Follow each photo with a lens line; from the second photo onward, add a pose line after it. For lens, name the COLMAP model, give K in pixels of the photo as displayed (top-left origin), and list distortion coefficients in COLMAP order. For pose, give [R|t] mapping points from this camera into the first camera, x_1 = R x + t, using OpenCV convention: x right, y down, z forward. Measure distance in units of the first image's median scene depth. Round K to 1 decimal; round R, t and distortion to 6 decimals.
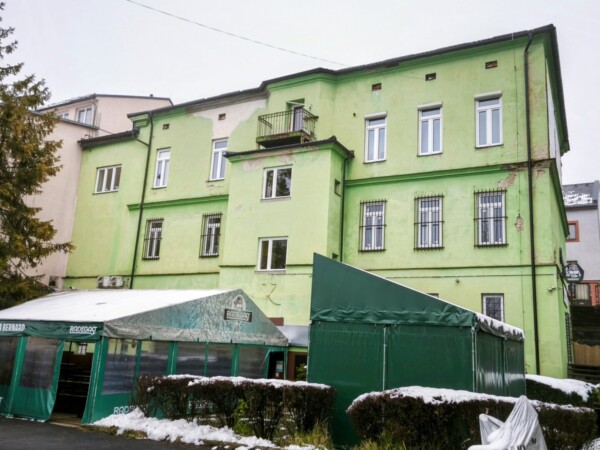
lens RADIAL K [[554.0, 0, 300.0], [0, 554.0, 225.0], [0, 0, 1]] dist [0.045869, 0.016048]
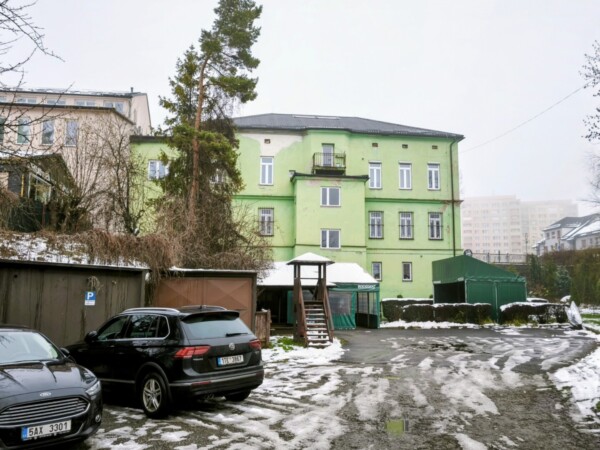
lens RADIAL K [[544.3, 0, 300.0], [0, 544.3, 225.0], [0, 0, 1]] dist [0.041085, 0.016697]
pose [[0.816374, 0.028944, 0.576798, -1.146342], [-0.090589, 0.992798, 0.078397, -0.119304], [-0.570375, -0.116253, 0.813116, -0.334102]]
